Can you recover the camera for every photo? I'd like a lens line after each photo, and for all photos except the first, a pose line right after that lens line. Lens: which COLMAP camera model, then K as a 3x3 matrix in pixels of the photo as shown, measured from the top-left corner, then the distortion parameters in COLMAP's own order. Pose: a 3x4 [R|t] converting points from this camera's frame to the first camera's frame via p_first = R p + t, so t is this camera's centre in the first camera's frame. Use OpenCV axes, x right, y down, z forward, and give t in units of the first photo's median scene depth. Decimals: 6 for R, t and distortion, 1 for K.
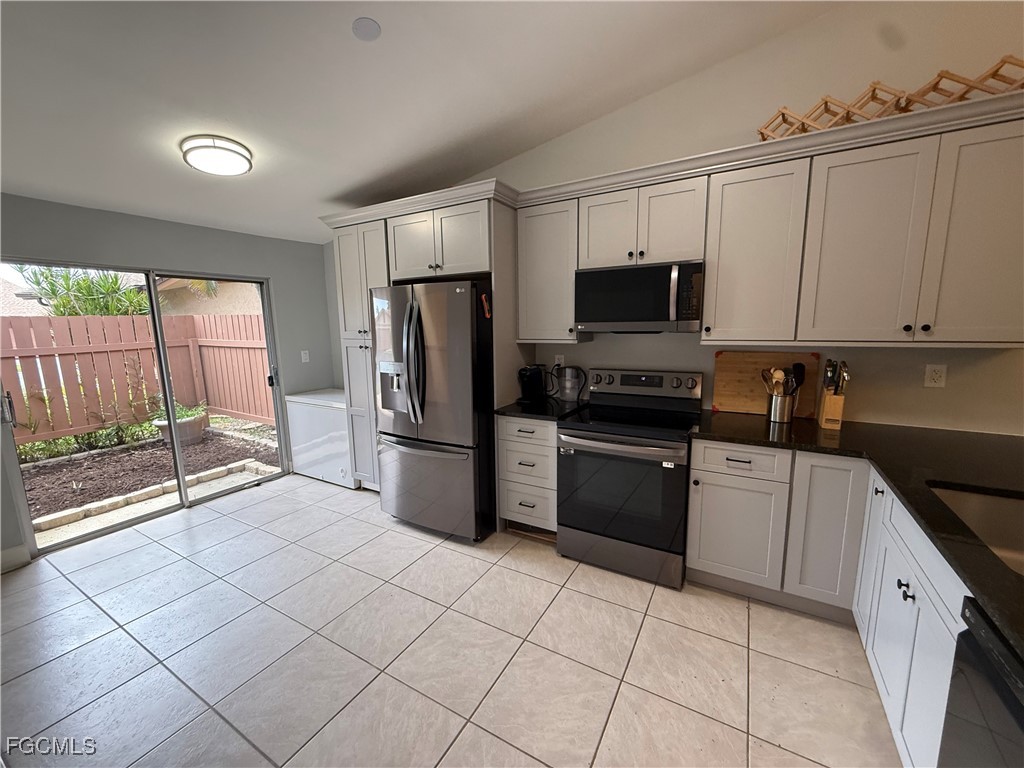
lens RADIAL K [[410.2, 0, 510.2], [0, 410.2, 385.1], [0, 0, 1]] dist [0.000496, 0.000050]
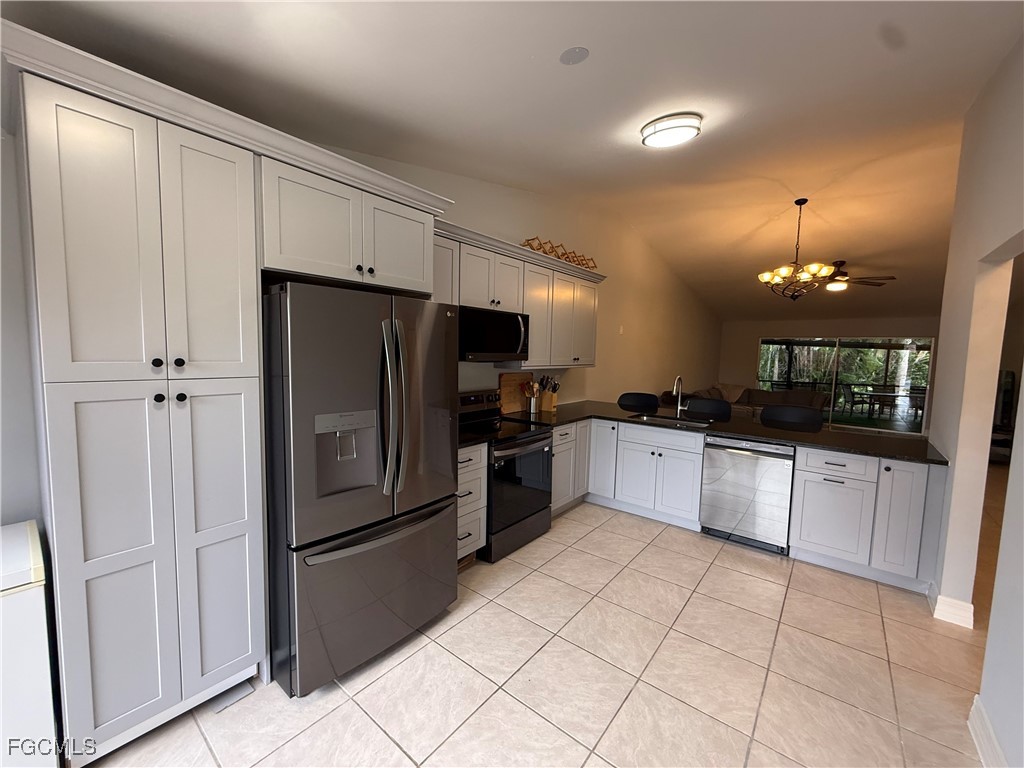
lens RADIAL K [[410.2, 0, 508.7], [0, 410.2, 385.5], [0, 0, 1]] dist [0.000496, 0.000050]
pose [[0.152578, -0.062001, 0.986345, -1.041672], [0.124408, 0.991296, 0.043068, -0.111548], [-0.980430, 0.116138, 0.158964, 0.817771]]
